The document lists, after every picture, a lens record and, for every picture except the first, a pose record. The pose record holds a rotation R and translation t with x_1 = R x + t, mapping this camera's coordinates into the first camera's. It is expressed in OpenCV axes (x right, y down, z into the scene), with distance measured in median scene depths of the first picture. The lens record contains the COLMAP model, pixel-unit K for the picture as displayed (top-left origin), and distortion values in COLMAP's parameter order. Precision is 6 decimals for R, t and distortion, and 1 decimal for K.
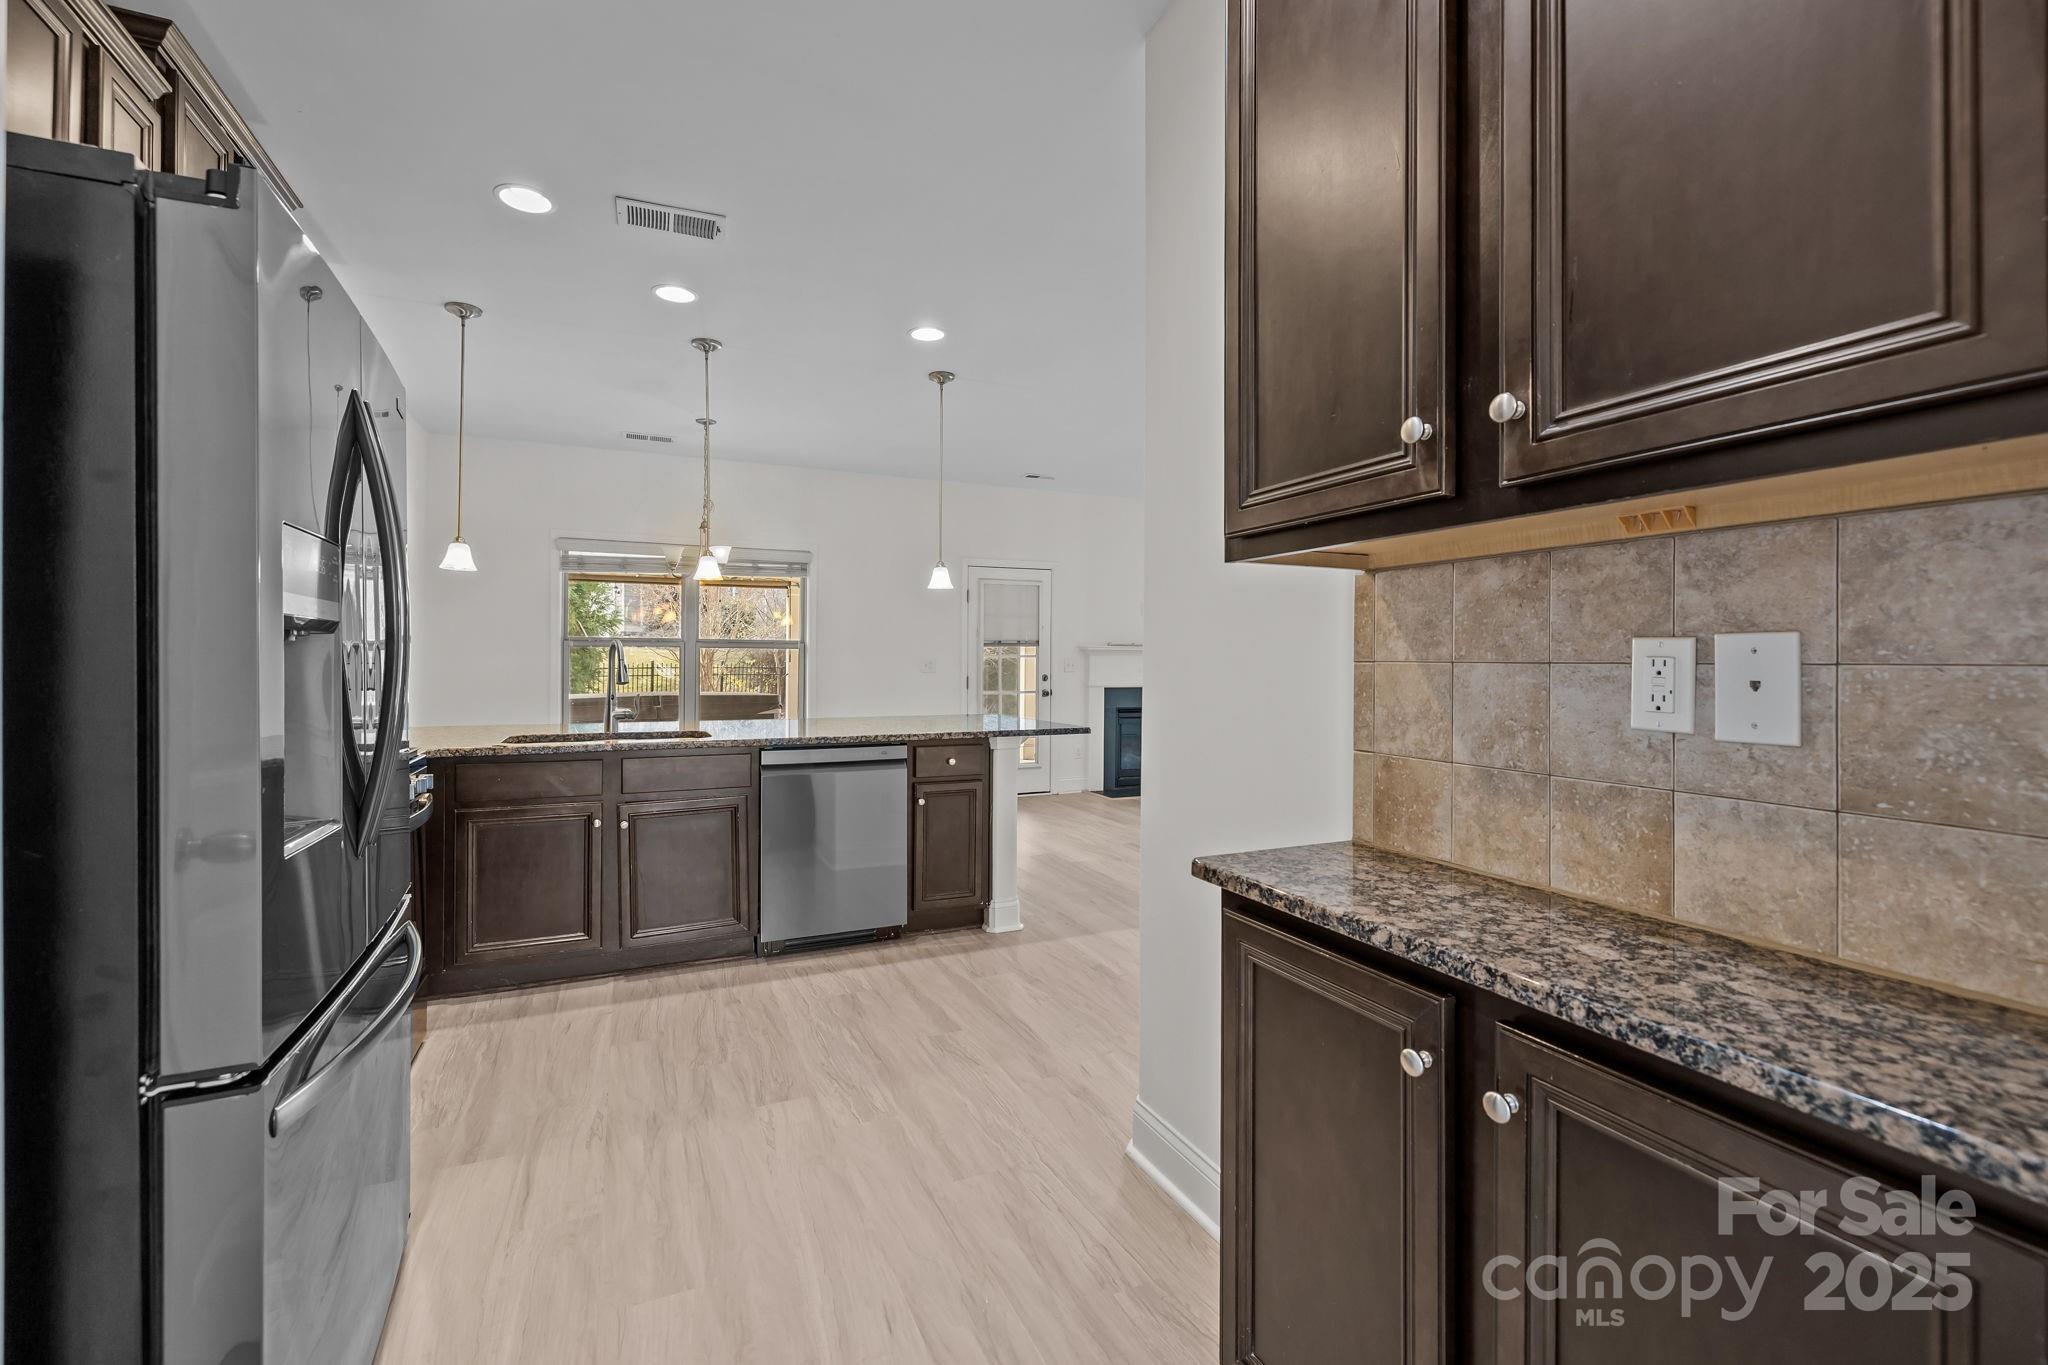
lens RADIAL K [[860.8, 0, 1006.5], [0, 860.8, 659.2], [0, 0, 1]] dist [-0.001525, -0.000713]
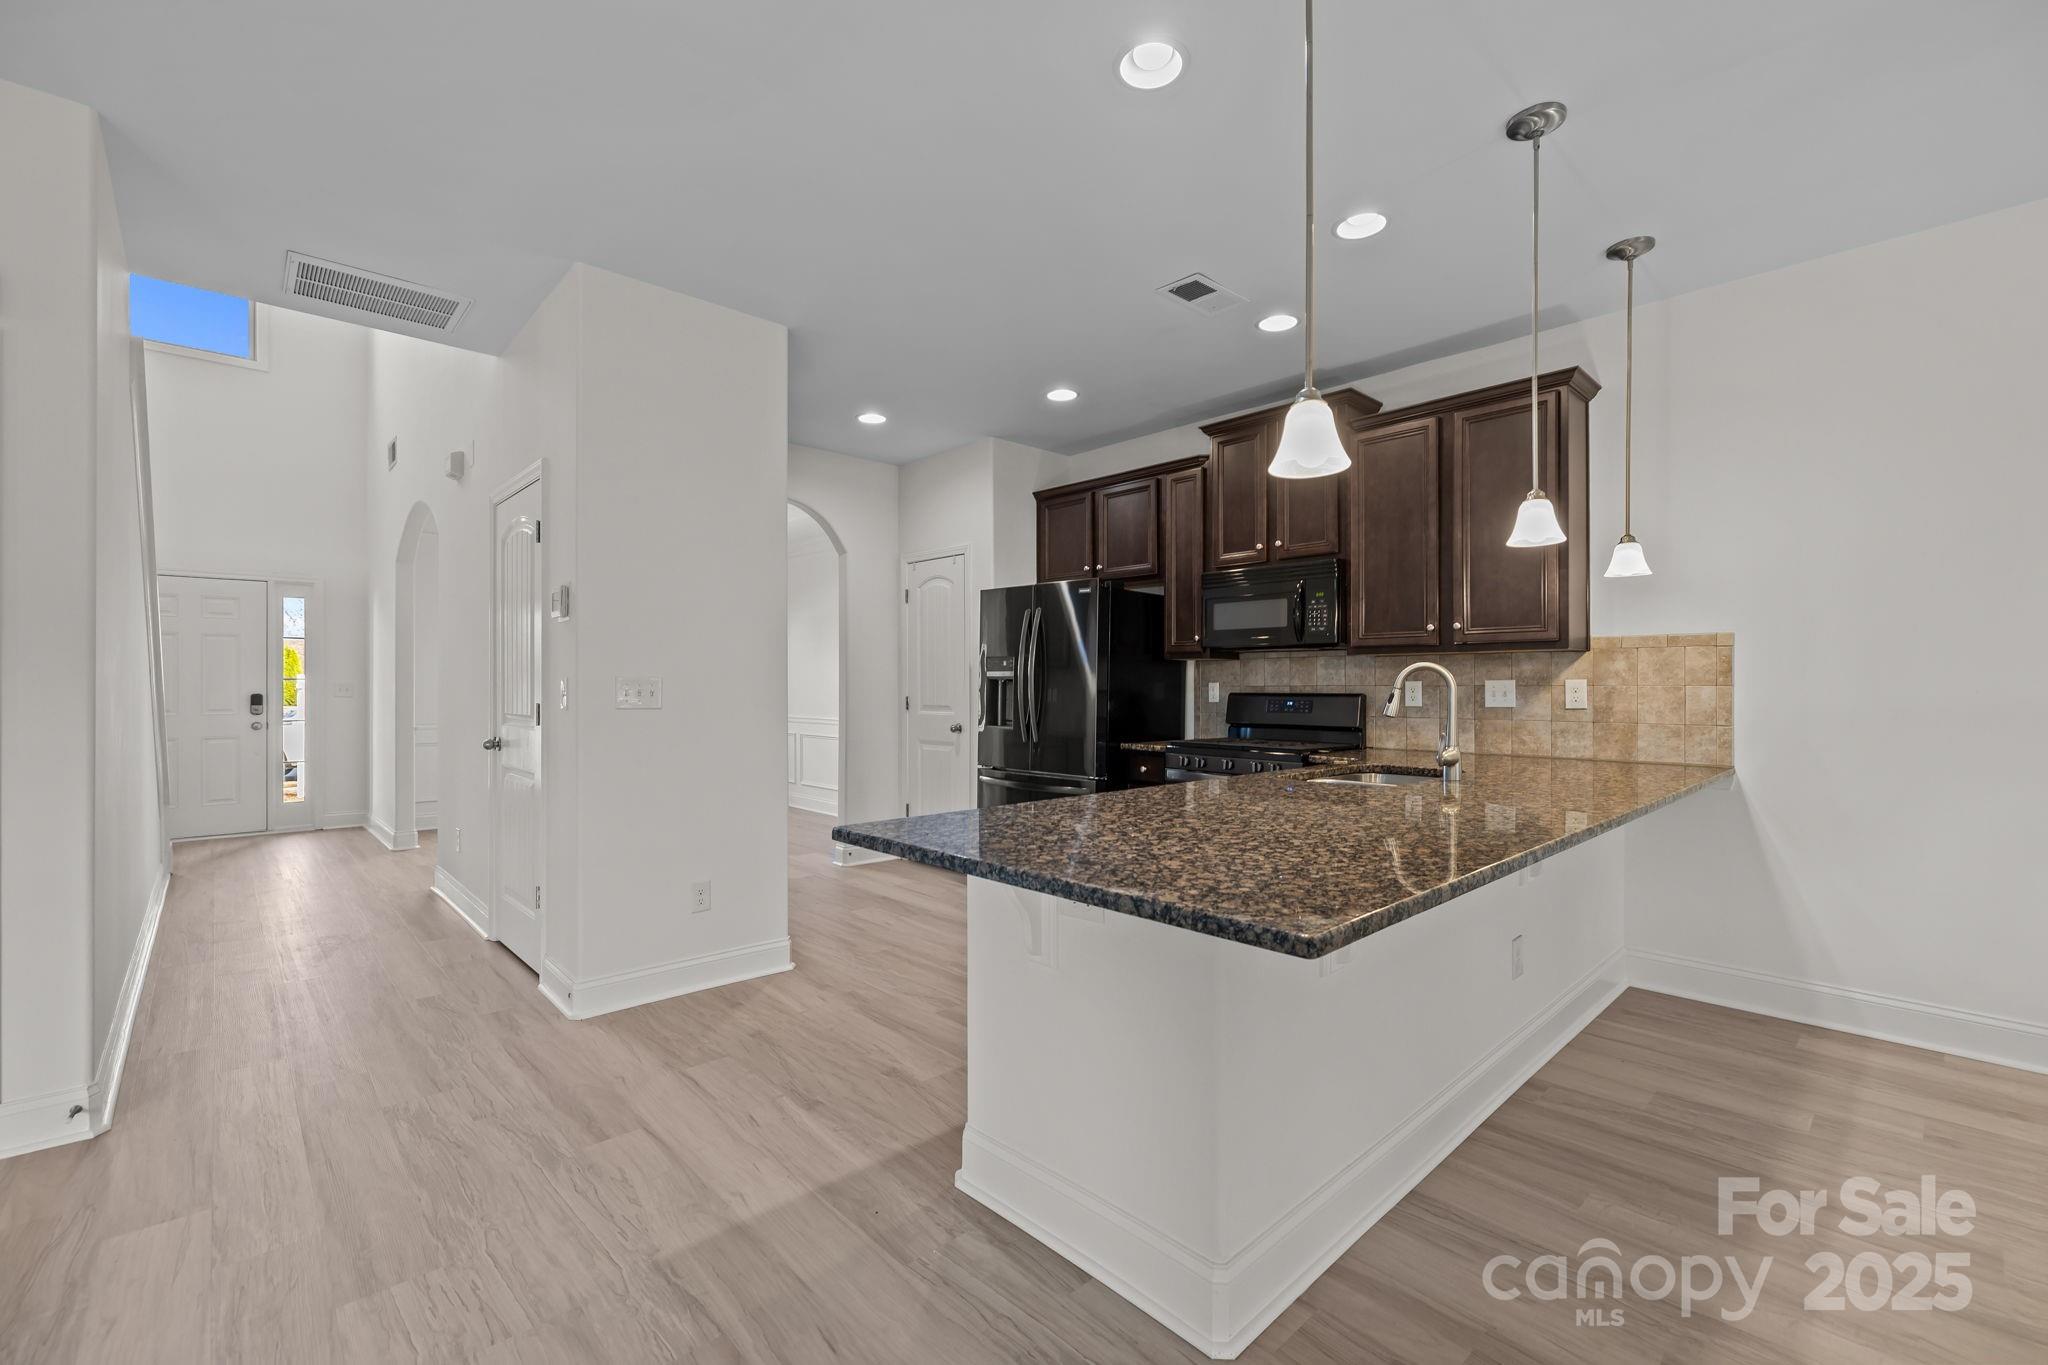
lens RADIAL K [[860.8, 0, 1034.5], [0, 860.8, 685.8], [0, 0, 1]] dist [-0.001525, -0.000713]
pose [[-0.938964, -0.007483, -0.343934, 0.162922], [-0.006726, 0.999972, -0.003392, 0.004612], [0.343949, -0.000872, -0.938988, 1.603701]]
